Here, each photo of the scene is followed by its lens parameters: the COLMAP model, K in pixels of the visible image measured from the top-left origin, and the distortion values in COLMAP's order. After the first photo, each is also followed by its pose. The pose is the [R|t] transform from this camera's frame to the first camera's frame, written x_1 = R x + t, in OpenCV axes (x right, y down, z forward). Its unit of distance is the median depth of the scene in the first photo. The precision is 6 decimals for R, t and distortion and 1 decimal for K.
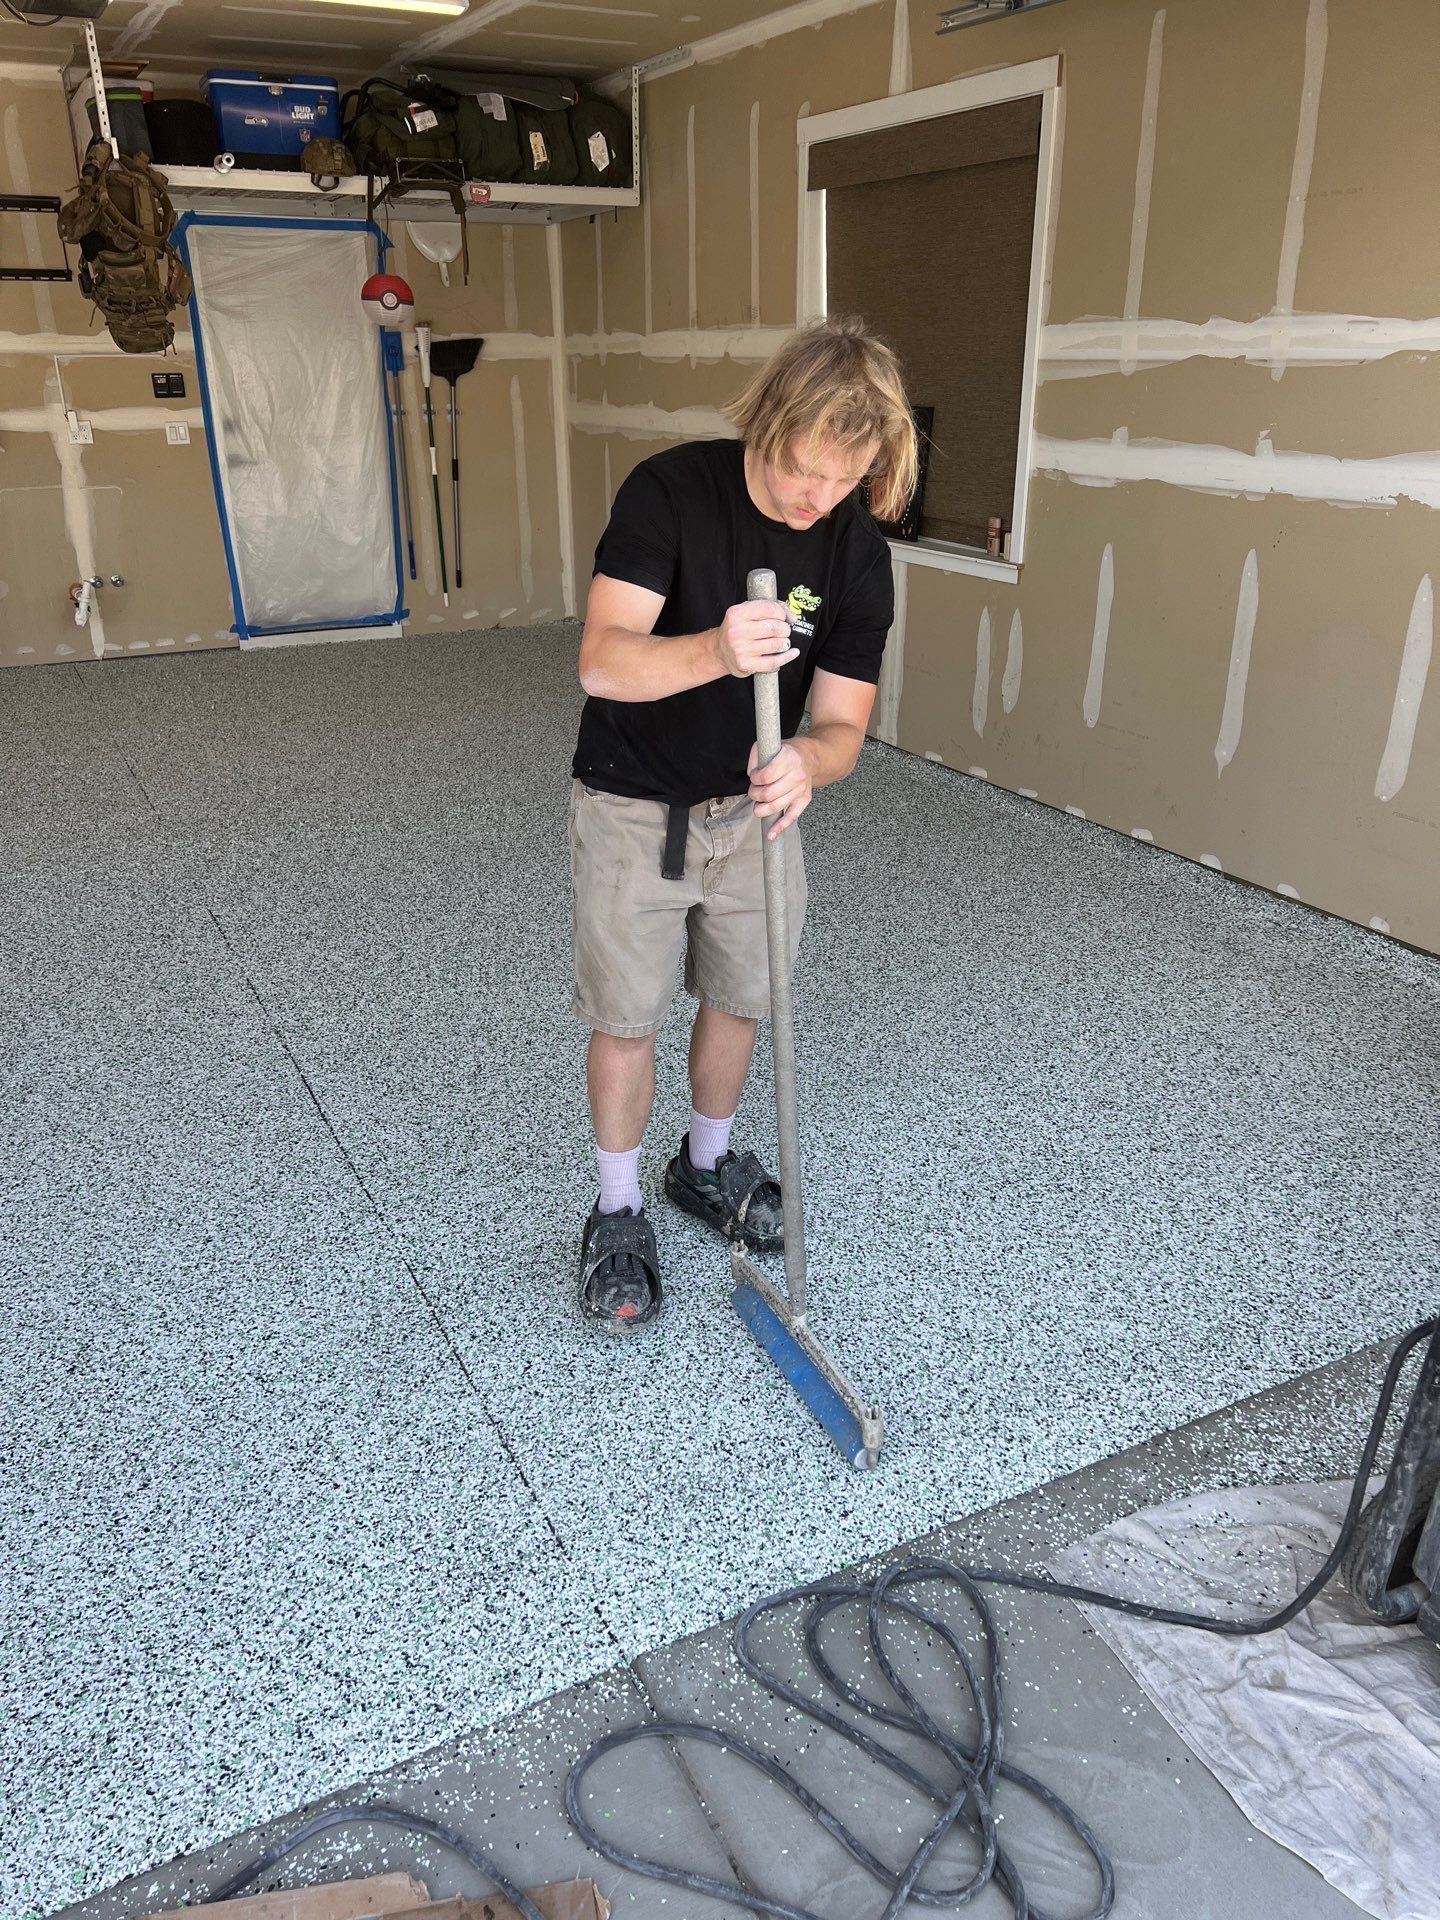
lens RADIAL K [[1531.3, 0, 705.7], [0, 1531.3, 985.2], [0, 0, 1]] dist [0.001708, -0.001719]
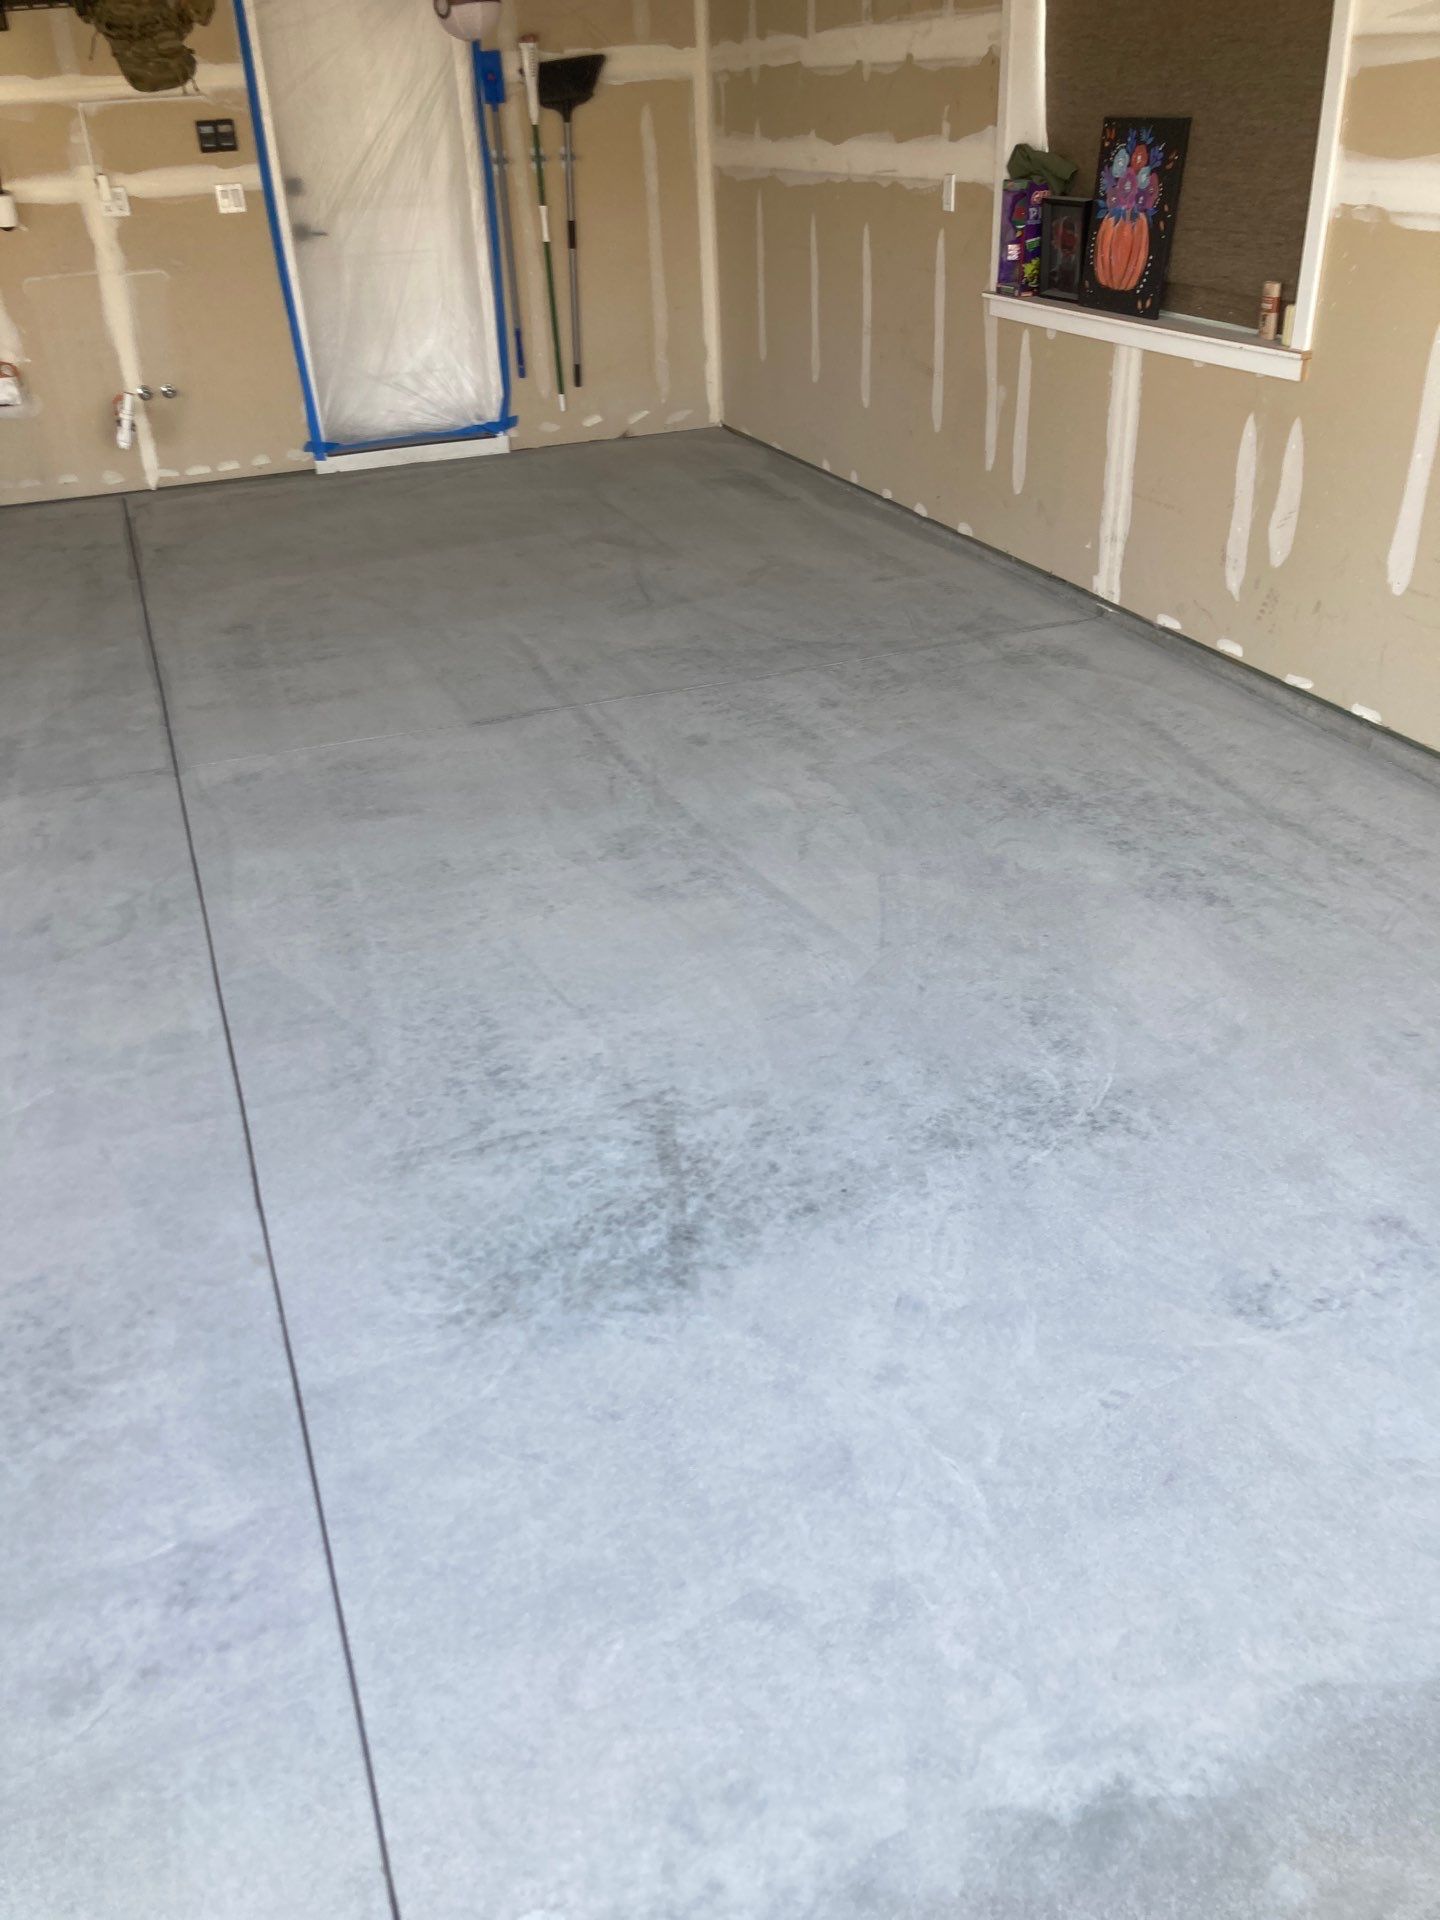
lens RADIAL K [[1543.0, 0, 720.0], [0, 1543.0, 960.0], [0, 0, 1]] dist [-0.034401, 0.074936]
pose [[0.989710, 0.028457, -0.140229, 0.036944], [-0.010248, 0.991605, 0.128898, -0.068861], [0.142720, -0.126134, 0.981693, 0.187643]]
